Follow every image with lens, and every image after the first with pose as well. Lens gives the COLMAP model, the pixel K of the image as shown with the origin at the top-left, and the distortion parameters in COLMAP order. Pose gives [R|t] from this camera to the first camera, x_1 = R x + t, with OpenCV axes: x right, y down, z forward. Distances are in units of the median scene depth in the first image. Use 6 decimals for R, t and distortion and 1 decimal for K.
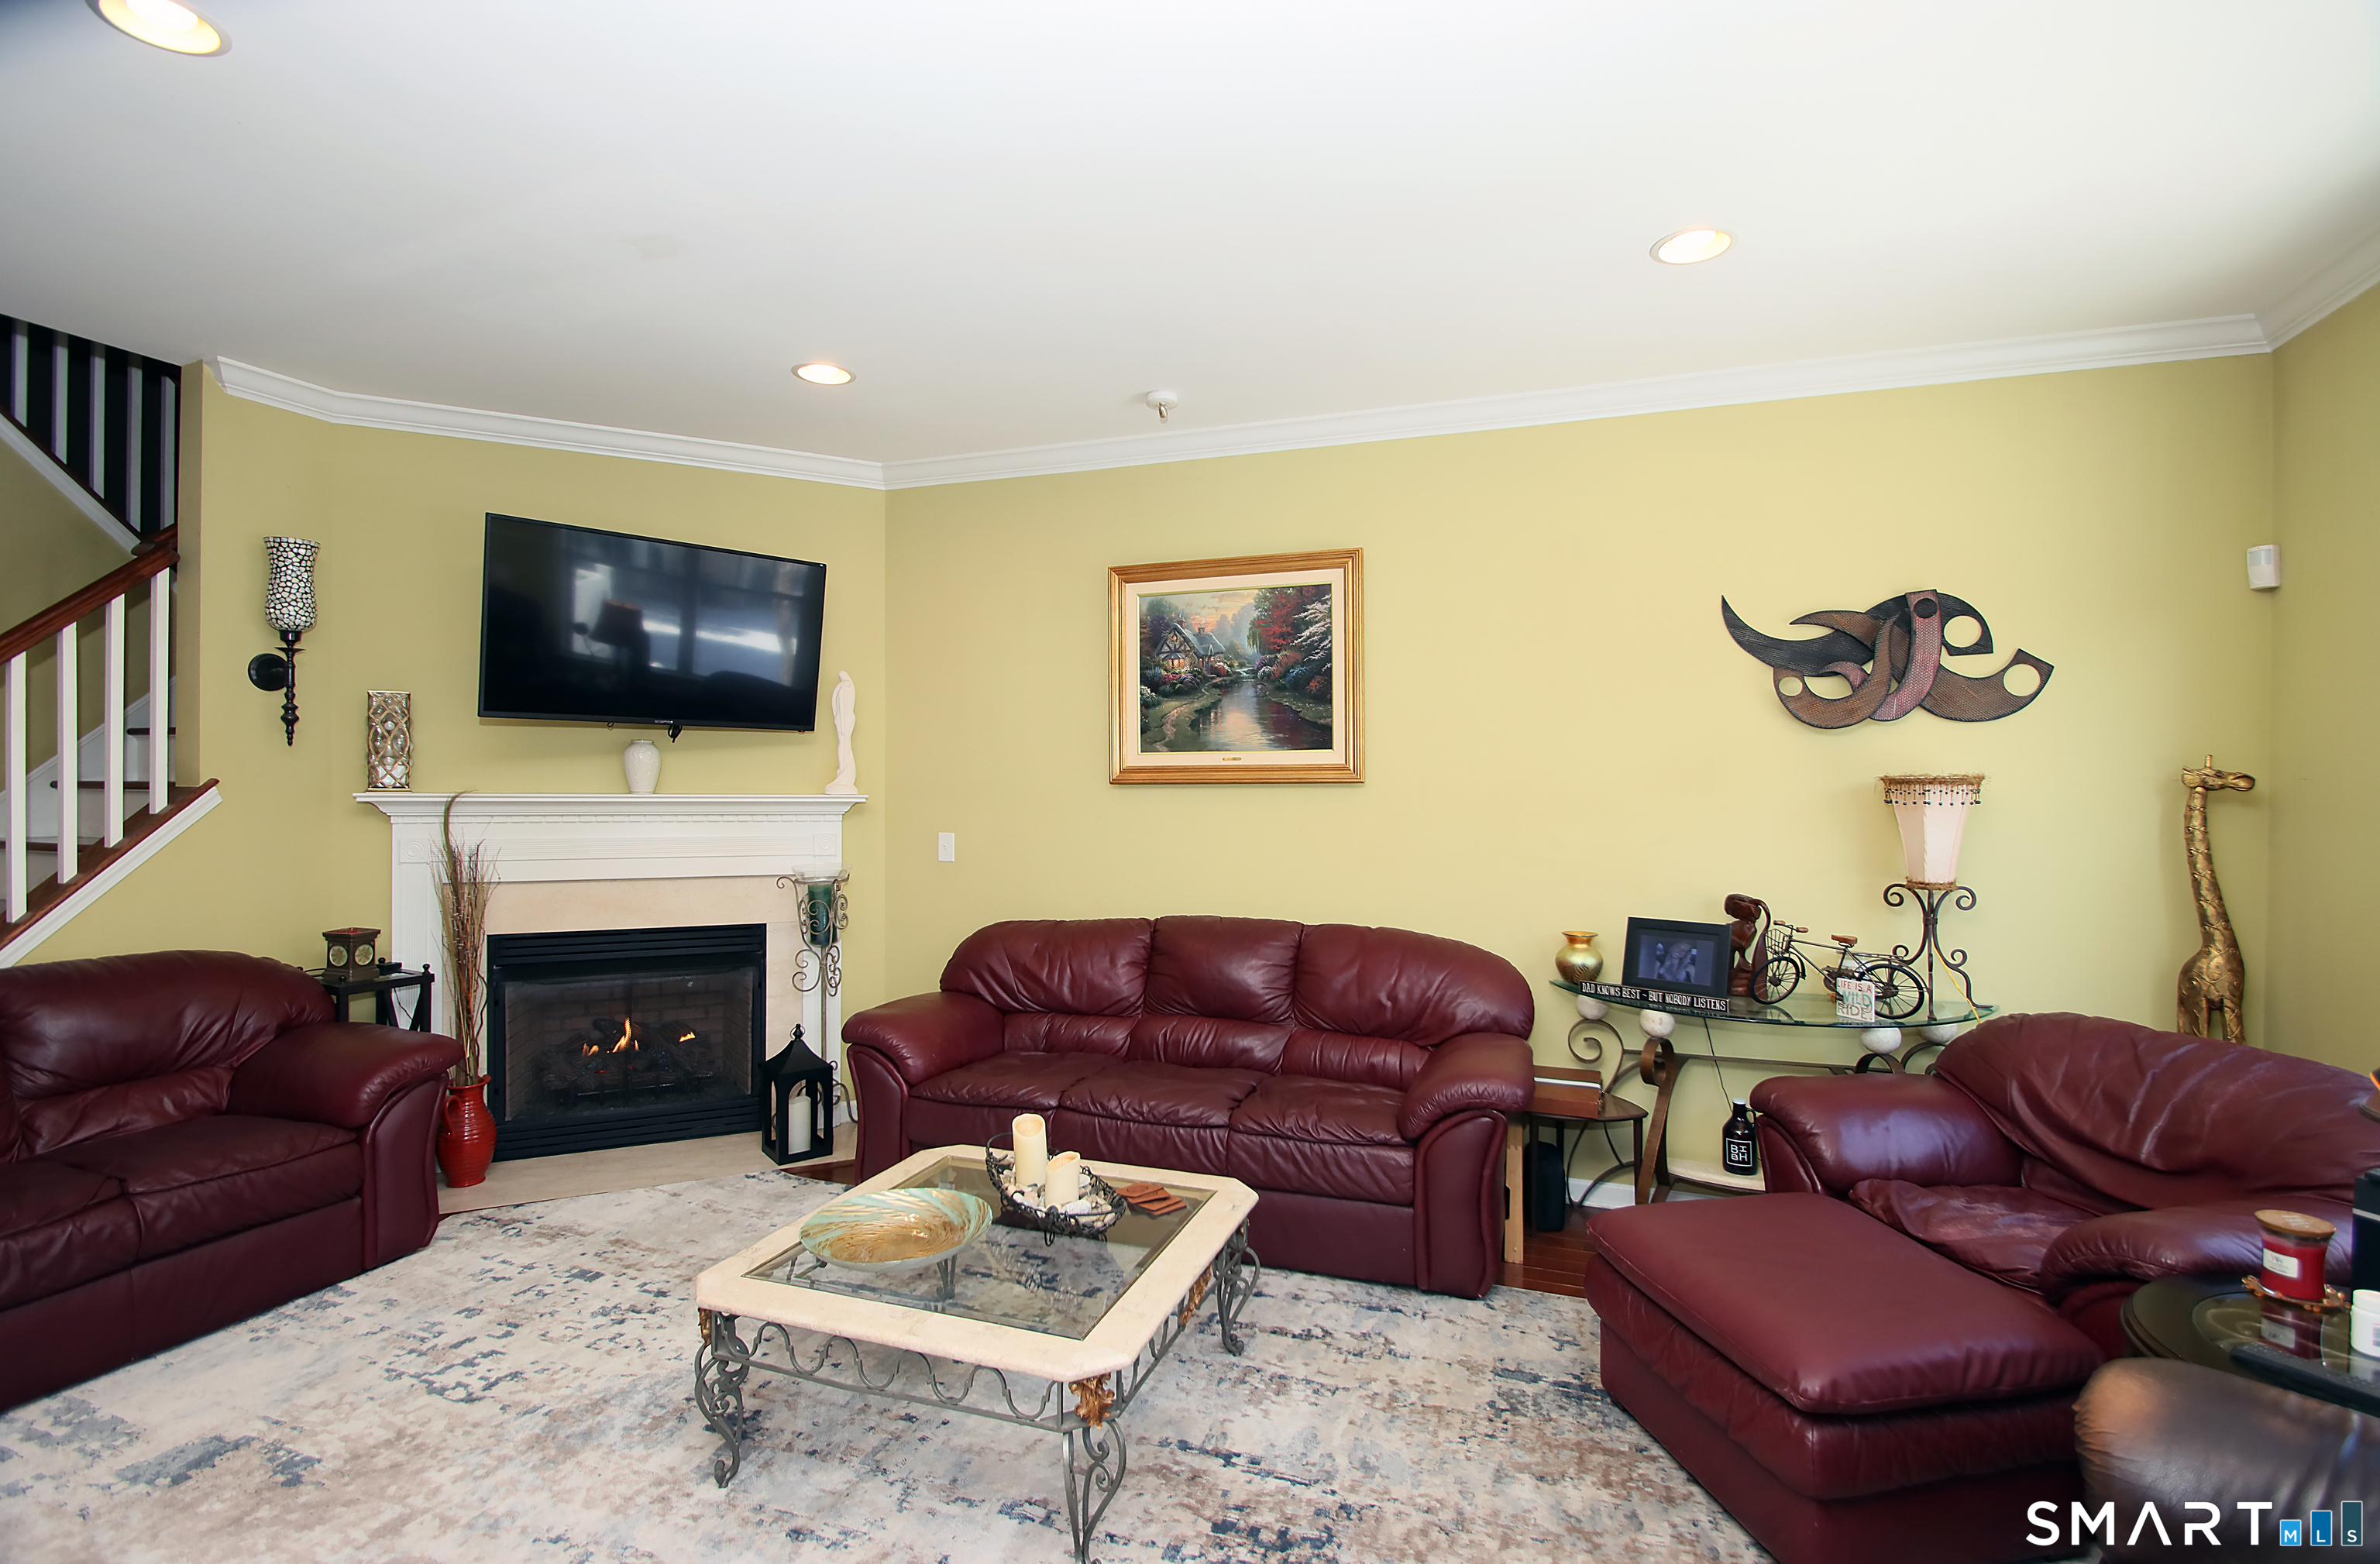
lens RADIAL K [[1118.1, 0, 1183.6], [0, 1118.1, 801.3], [0, 0, 1]] dist [0.014148, -0.001781]
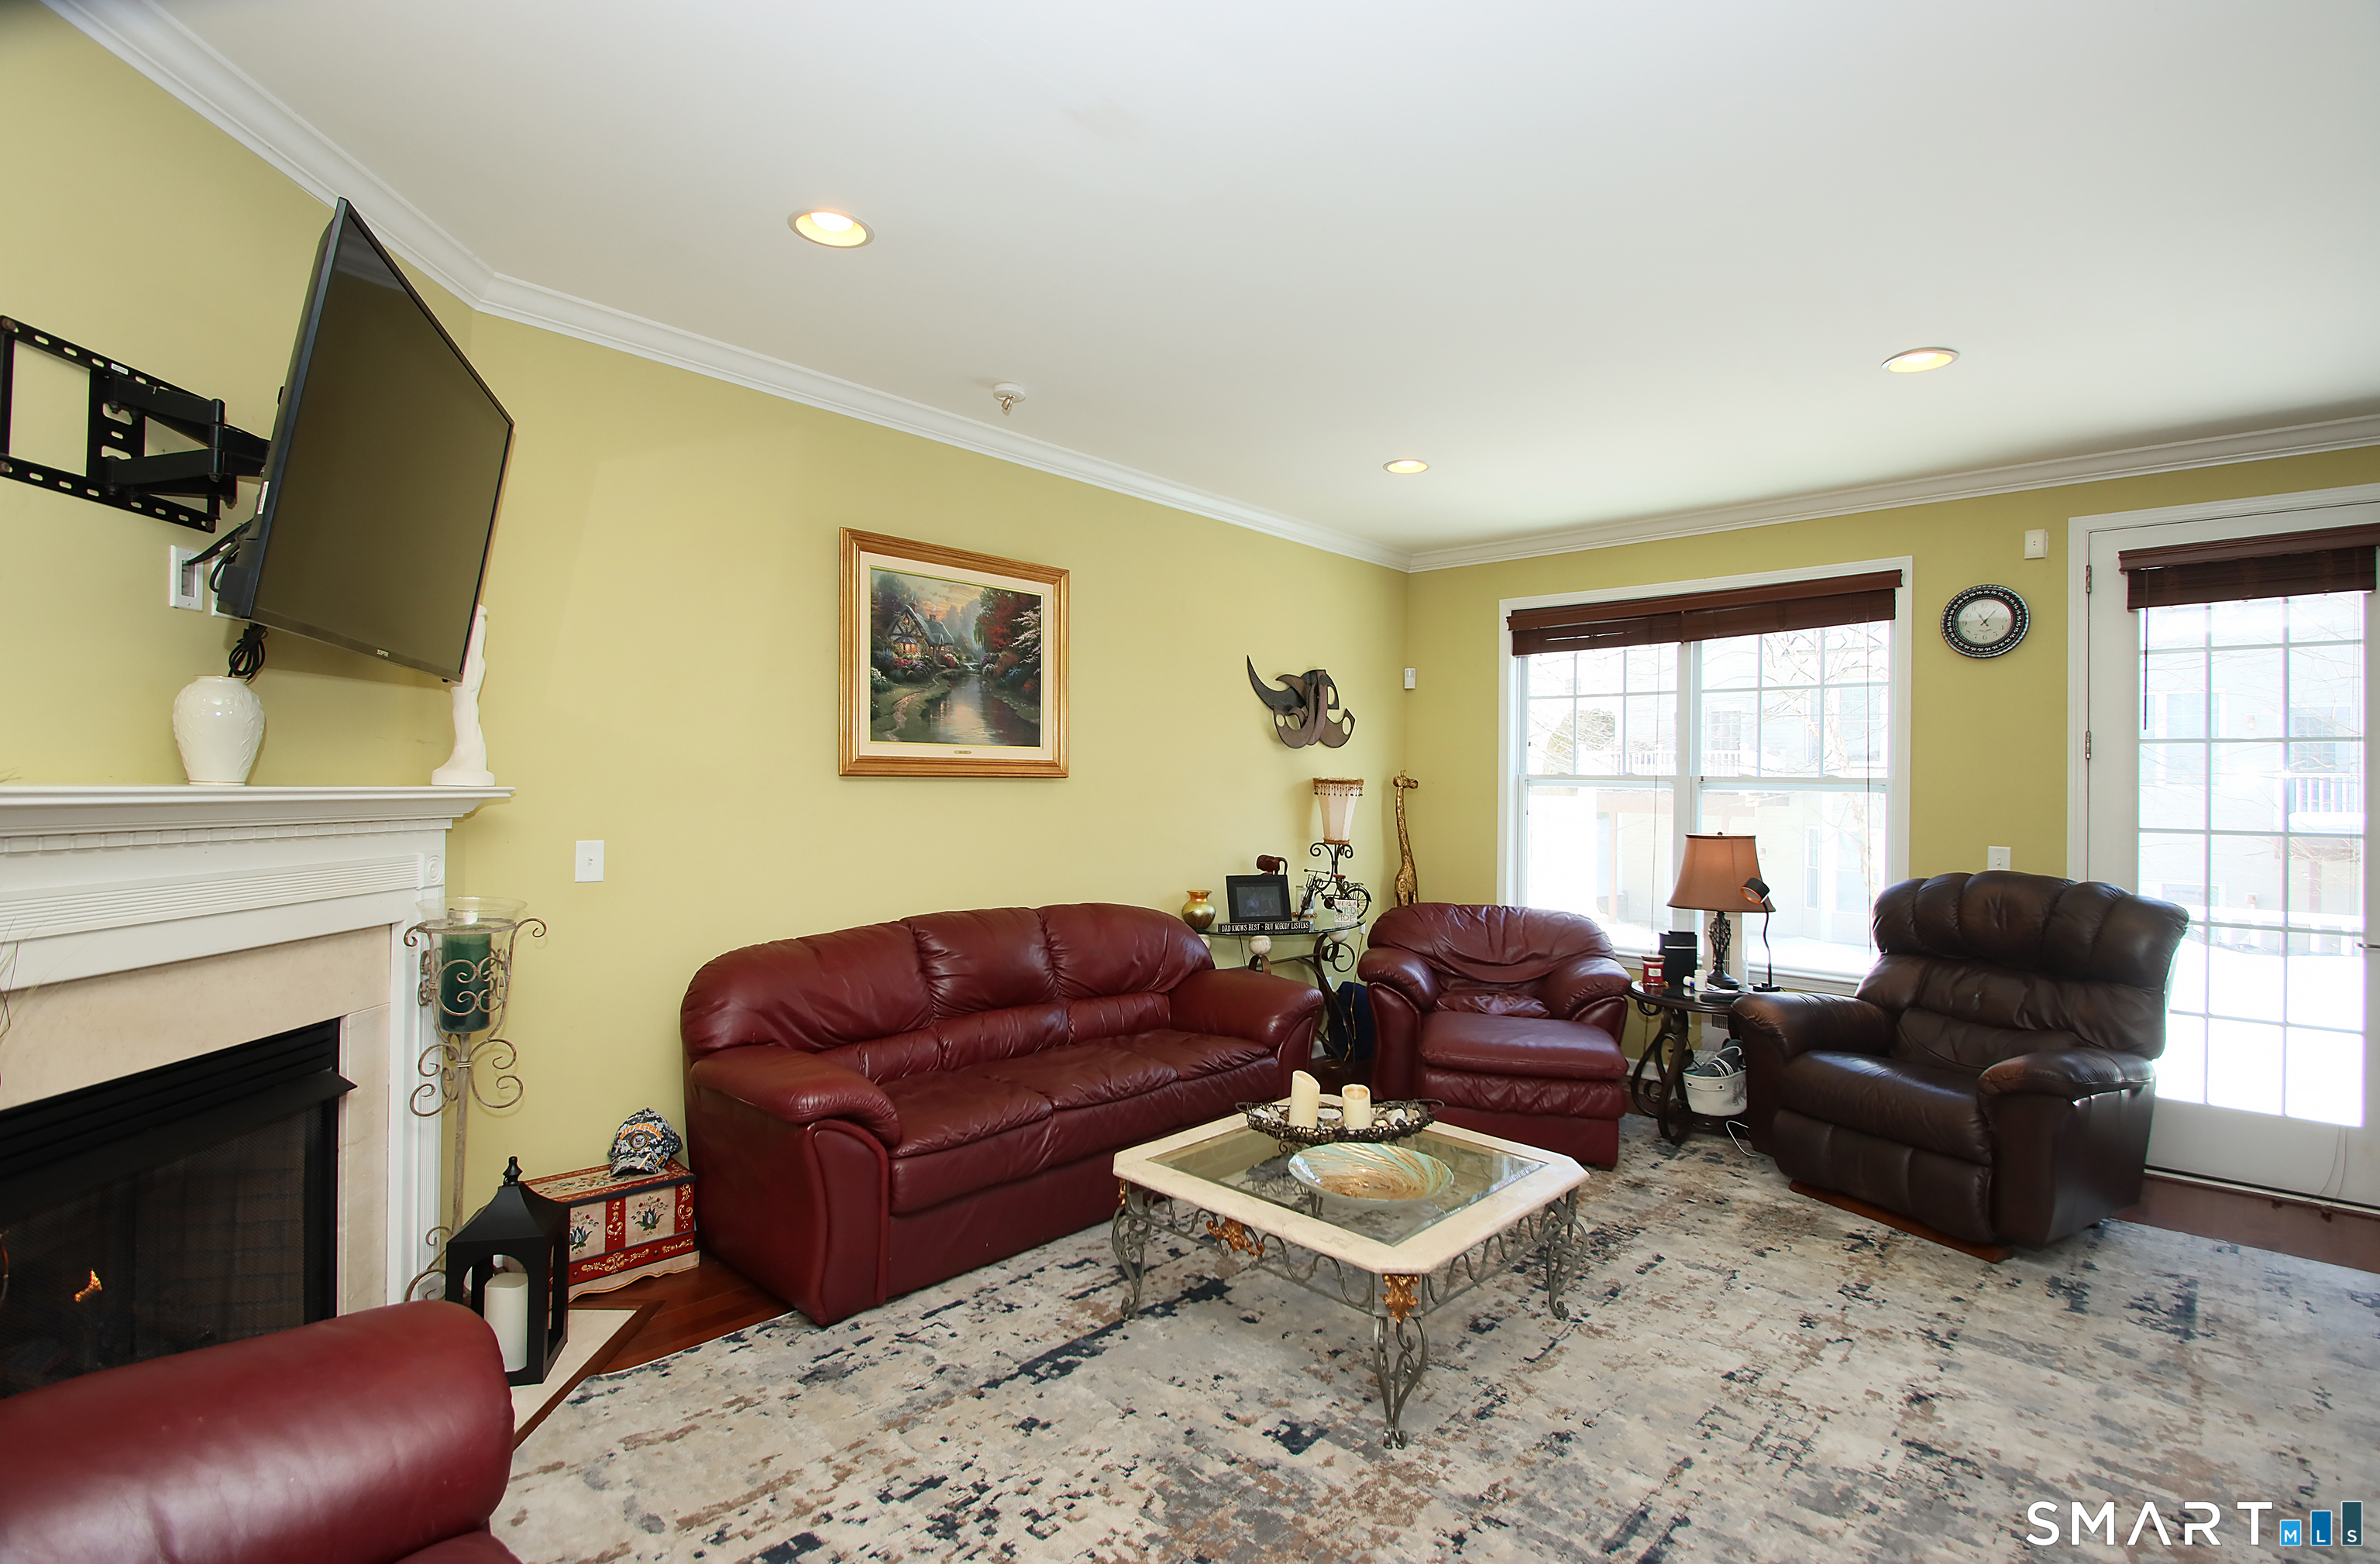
lens RADIAL K [[1118.1, 0, 1232.5], [0, 1118.1, 780.9], [0, 0, 1]] dist [0.014148, -0.001781]
pose [[0.368117, 0.002517, 0.929776, -0.804823], [-0.008405, 0.999964, 0.000621, -0.015245], [-0.929742, -0.008043, 0.368125, 0.414149]]
